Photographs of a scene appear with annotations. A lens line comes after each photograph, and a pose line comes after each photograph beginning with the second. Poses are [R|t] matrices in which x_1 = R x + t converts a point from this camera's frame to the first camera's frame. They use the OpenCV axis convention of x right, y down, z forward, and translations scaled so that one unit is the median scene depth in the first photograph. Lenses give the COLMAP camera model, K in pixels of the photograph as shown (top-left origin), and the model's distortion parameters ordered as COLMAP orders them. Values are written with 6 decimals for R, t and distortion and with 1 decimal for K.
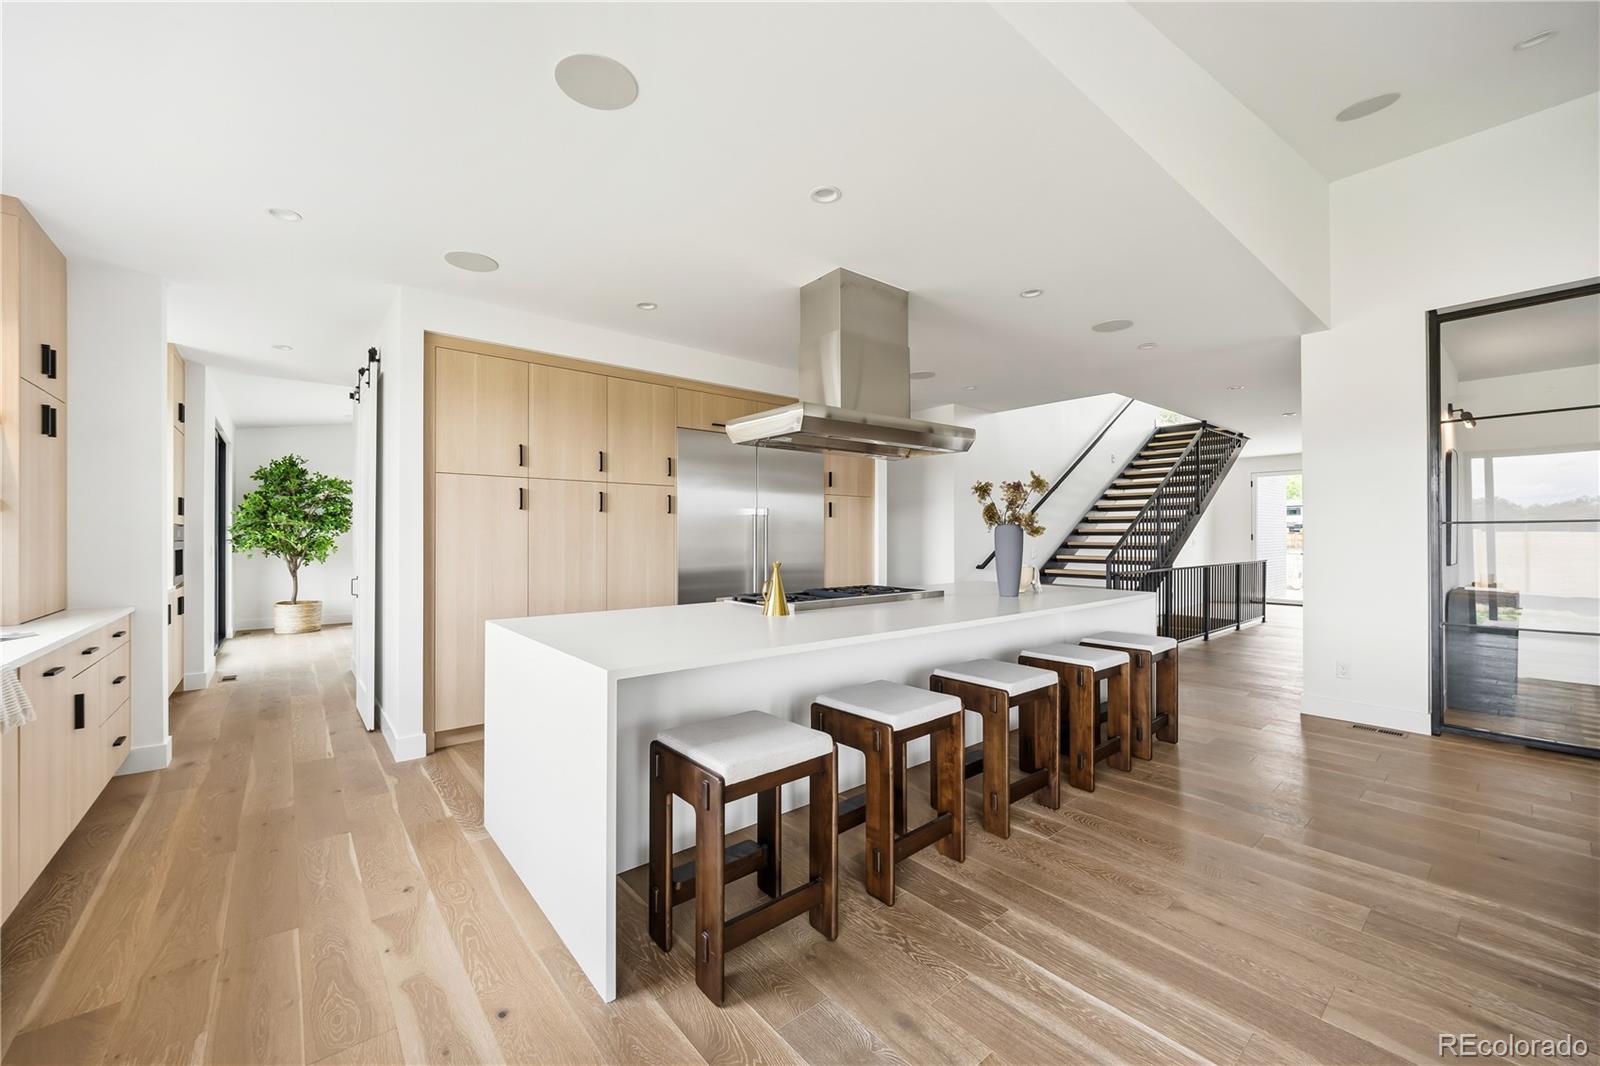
lens RADIAL K [[626.2, 0, 800.0], [0, 626.2, 533.0], [0, 0, 1]] dist [0.007336, 0.000064]
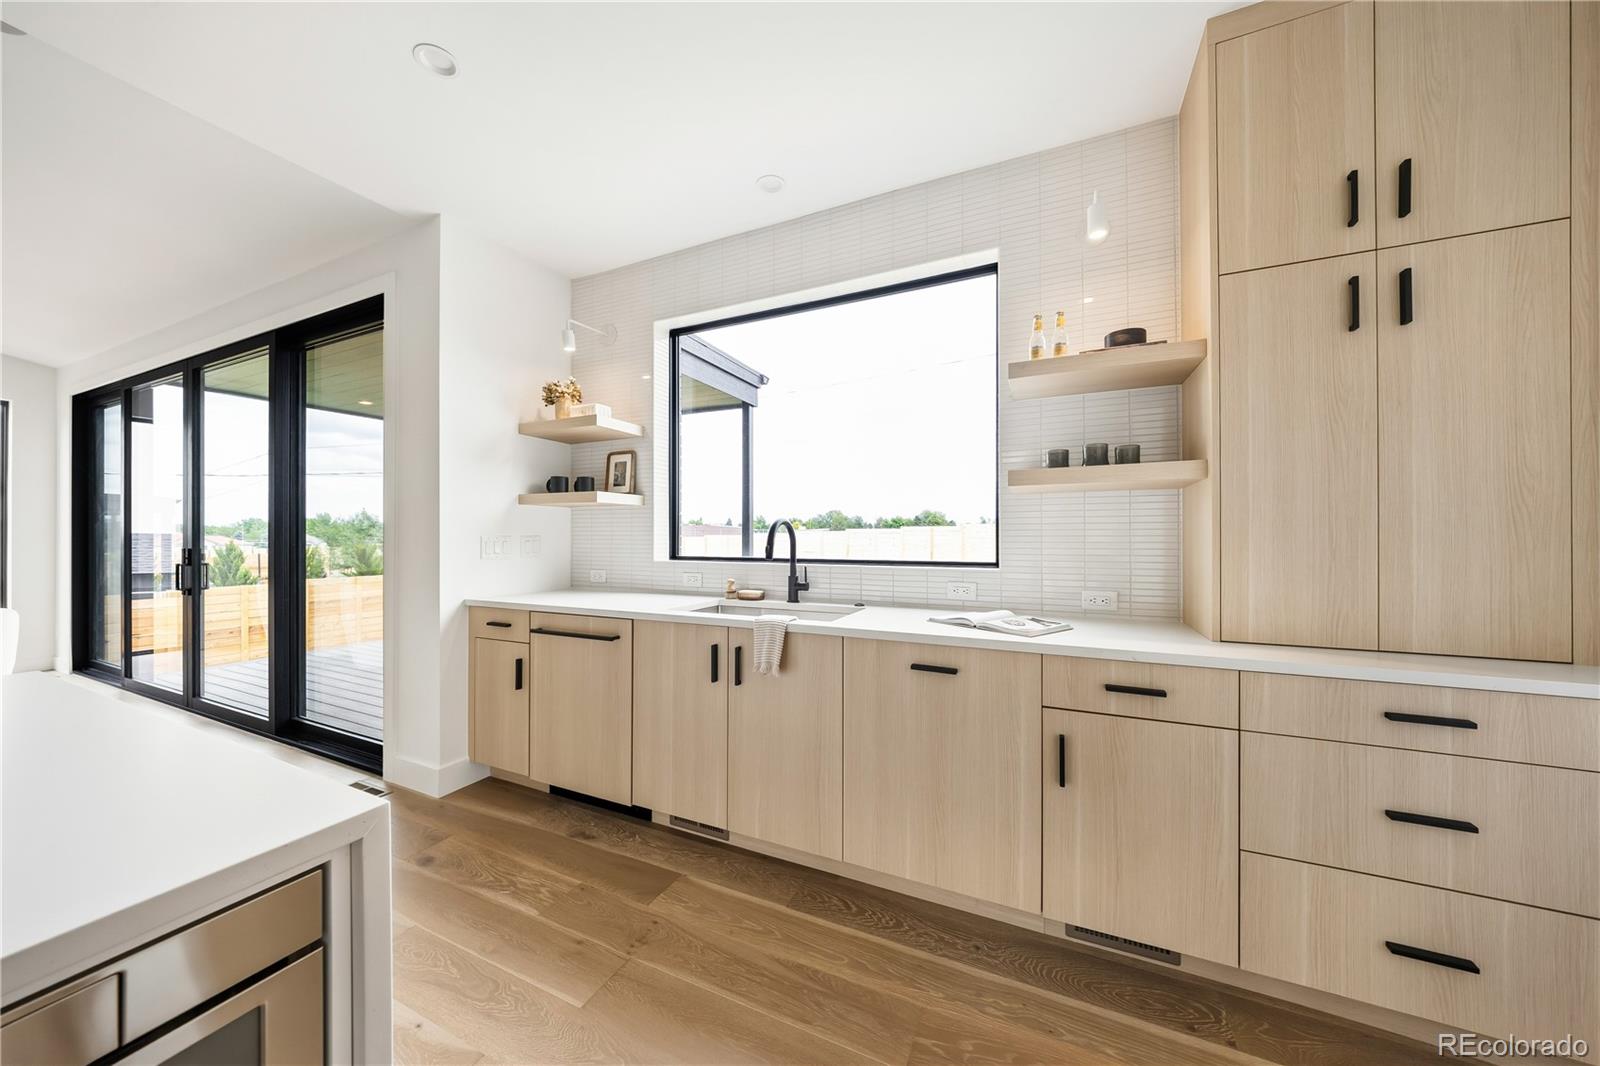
lens RADIAL K [[535.6, 0, 806.8], [0, 535.6, 535.8], [0, 0, 1]] dist [0.000331, -0.004004]
pose [[-0.904519, 0.003970, -0.426414, -0.538822], [0.006686, 0.999966, -0.004872, 0.030280], [0.426380, -0.007258, -0.904515, 1.206735]]
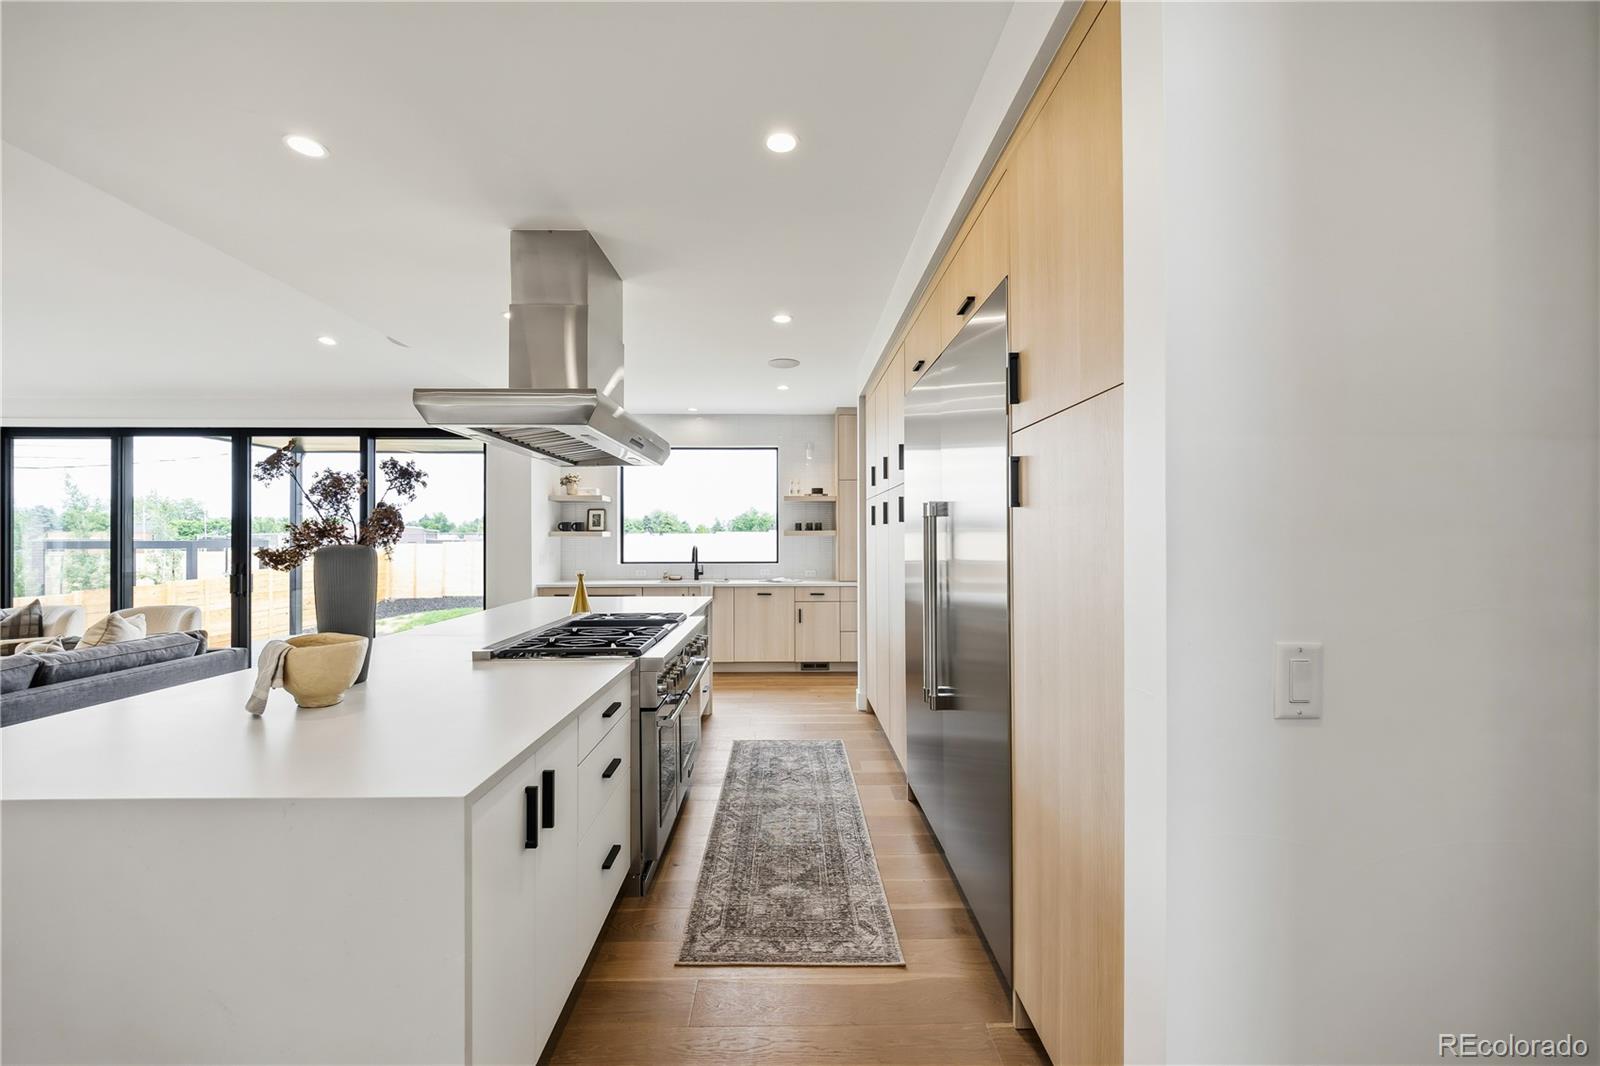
lens RADIAL K [[626.2, 0, 800.0], [0, 626.2, 533.0], [0, 0, 1]] dist [0.007336, 0.000064]
pose [[-0.624722, -0.002936, -0.780842, 0.690349], [0.006485, 0.999939, -0.008948, -0.020871], [0.780820, -0.010654, -0.624665, 2.183915]]
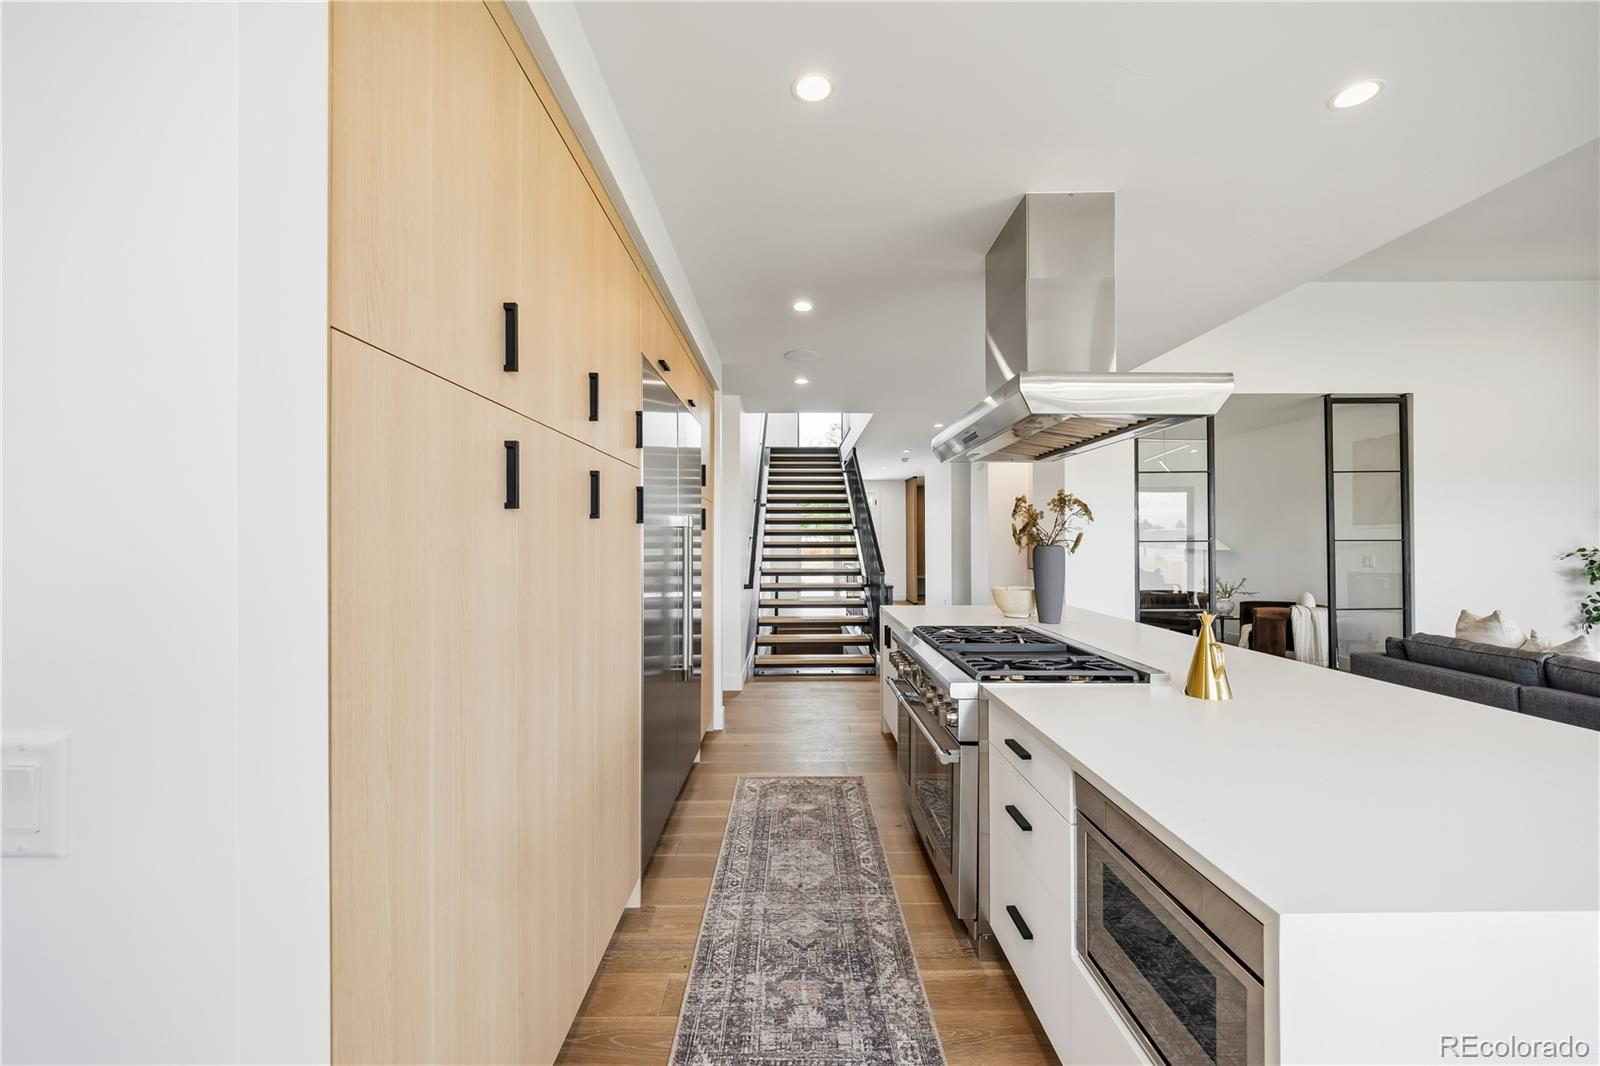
lens RADIAL K [[632.6, 0, 800.0], [0, 632.6, 533.0], [0, 0, 1]] dist [0.000788, 0.000047]
pose [[0.635683, 0.007987, 0.771909, -0.831636], [0.000030, 0.999946, -0.010371, -0.029458], [-0.771951, 0.006615, 0.635648, 0.927019]]
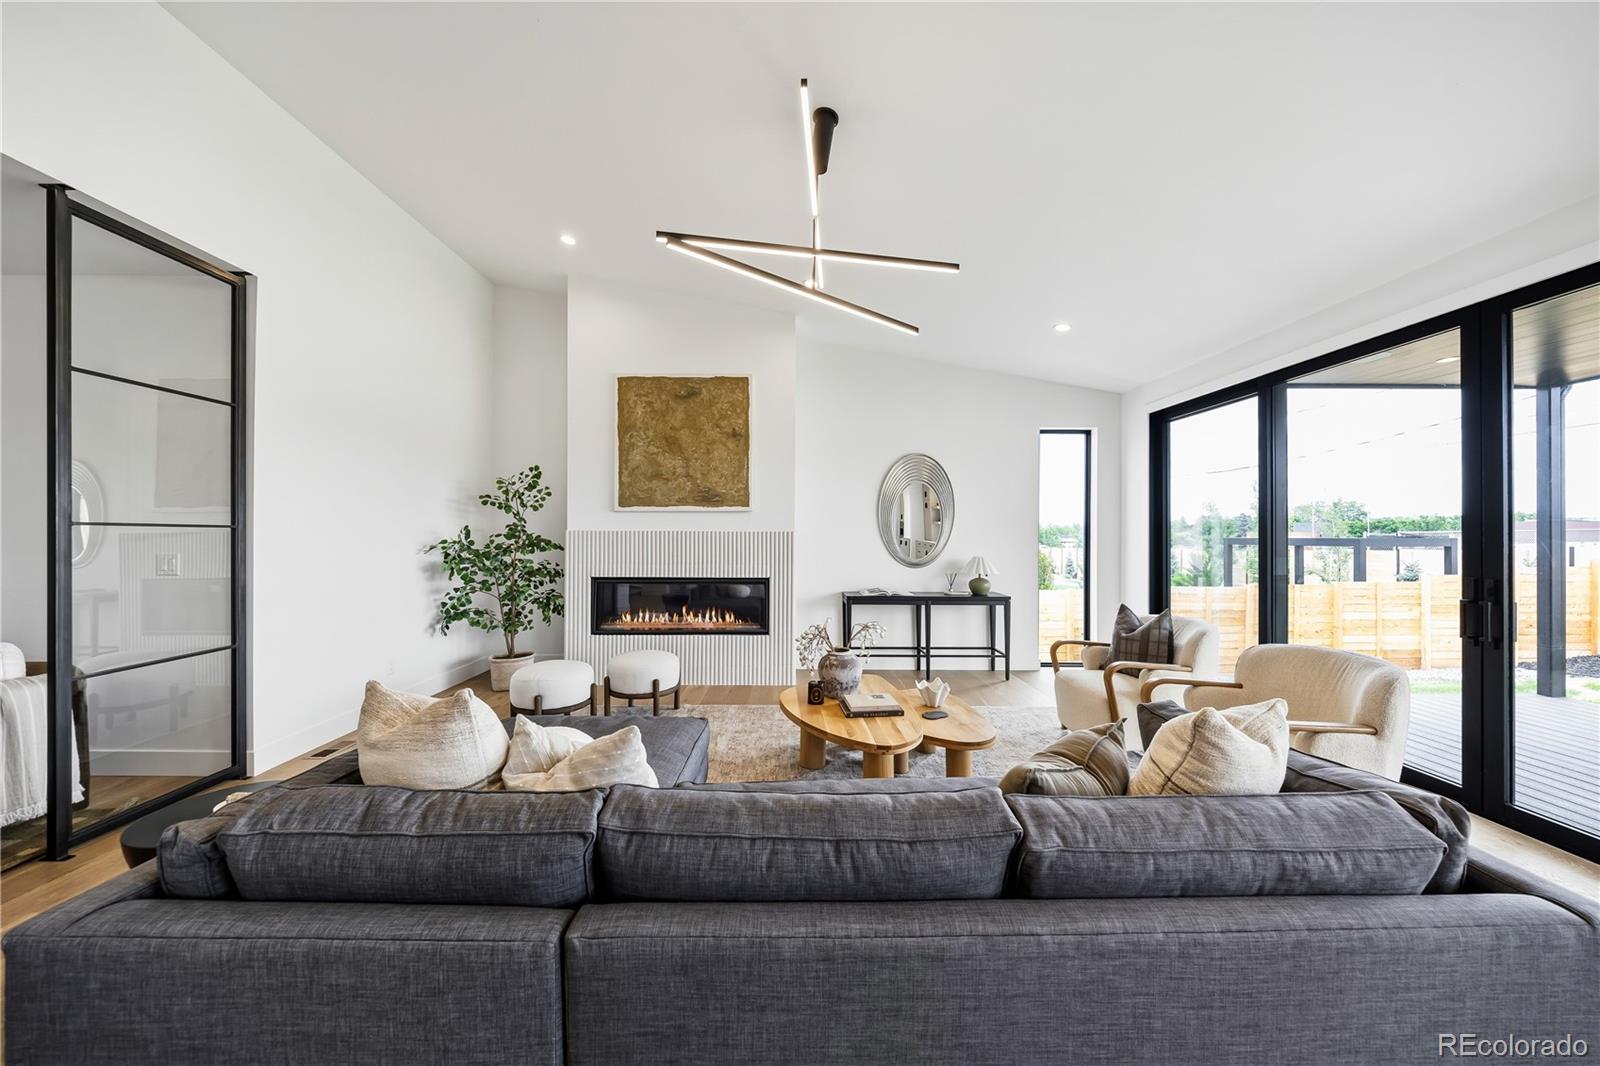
lens RADIAL K [[529.6, 0, 793.4], [0, 529.6, 535.1], [0, 0, 1]] dist [0.001273, -0.003812]
pose [[-0.773434, 0.000832, 0.633876, 0.545760], [-0.005022, 0.999960, -0.007440, -0.009884], [-0.633857, -0.008938, -0.773399, 0.819454]]
